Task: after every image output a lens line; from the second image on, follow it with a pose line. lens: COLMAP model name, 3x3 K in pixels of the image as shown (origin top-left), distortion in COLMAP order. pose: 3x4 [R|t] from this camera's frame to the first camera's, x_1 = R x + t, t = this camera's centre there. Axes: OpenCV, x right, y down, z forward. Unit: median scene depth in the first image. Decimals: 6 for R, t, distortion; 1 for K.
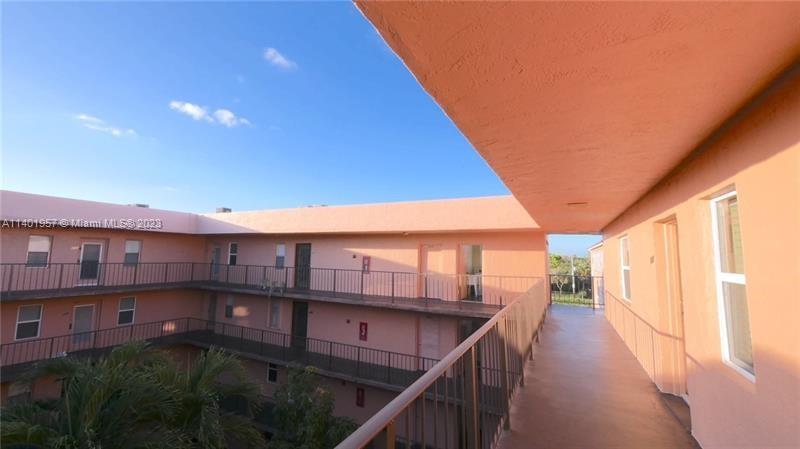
lens RADIAL K [[331.0, 0, 402.5], [0, 331.0, 226.1], [0, 0, 1]] dist [0.010557, 0.000029]
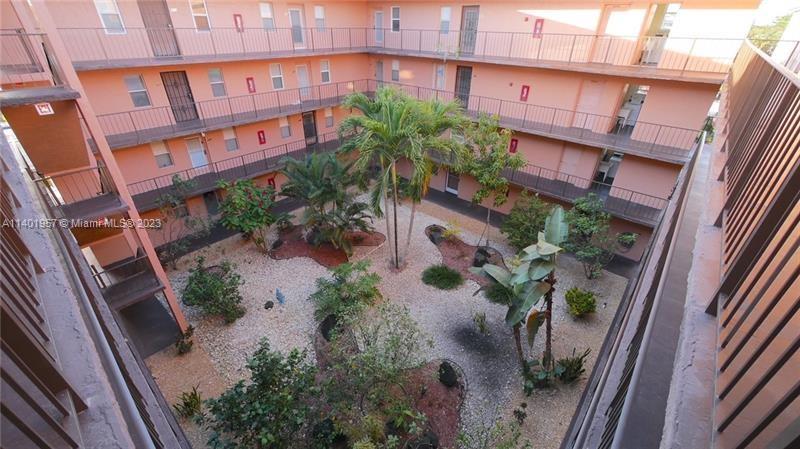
lens RADIAL K [[331.0, 0, 400.7], [0, 331.0, 216.3], [0, 0, 1]] dist [0.010557, 0.000029]
pose [[0.965831, 0.121869, -0.228732, -0.215642], [0.033700, 0.816002, 0.577066, -0.019486], [0.256972, -0.565057, 0.784013, -0.272407]]
